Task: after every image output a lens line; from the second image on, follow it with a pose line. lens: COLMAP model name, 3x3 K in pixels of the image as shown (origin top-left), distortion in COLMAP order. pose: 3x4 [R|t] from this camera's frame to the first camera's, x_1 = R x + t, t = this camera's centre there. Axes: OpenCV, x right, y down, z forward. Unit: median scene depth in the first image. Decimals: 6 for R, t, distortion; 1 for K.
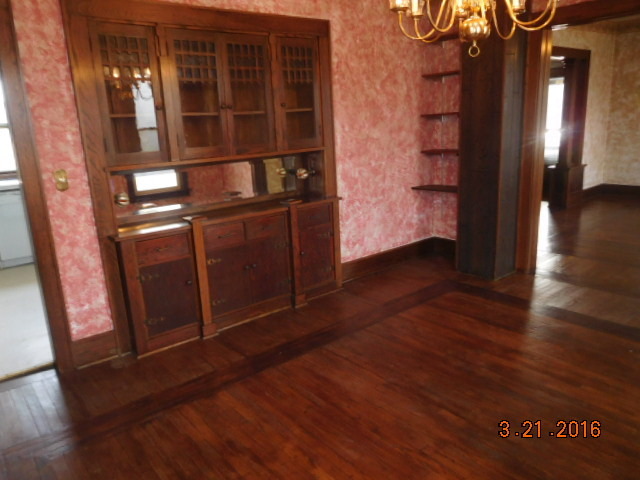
lens RADIAL K [[470.4, 0, 321.4], [0, 470.4, 243.4], [0, 0, 1]] dist [-0.030541, 0.012742]
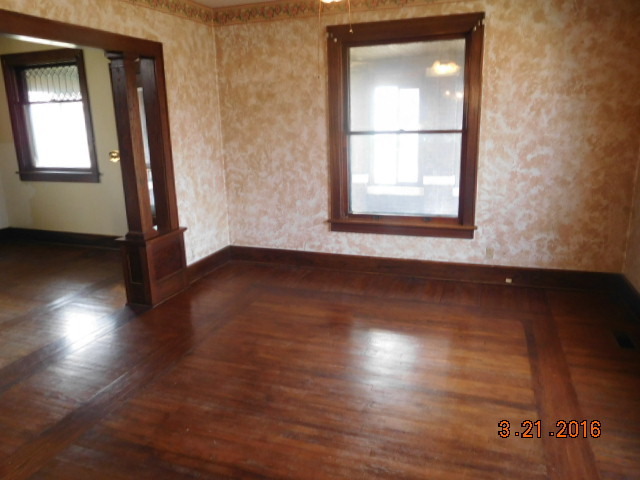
lens RADIAL K [[470.4, 0, 320.0], [0, 470.4, 243.1], [0, 0, 1]] dist [-0.030541, 0.012742]
pose [[0.861997, -0.091662, 0.498556, 0.394986], [0.102502, 0.994717, 0.005659, -0.129241], [-0.496441, 0.046225, 0.866839, 0.355574]]
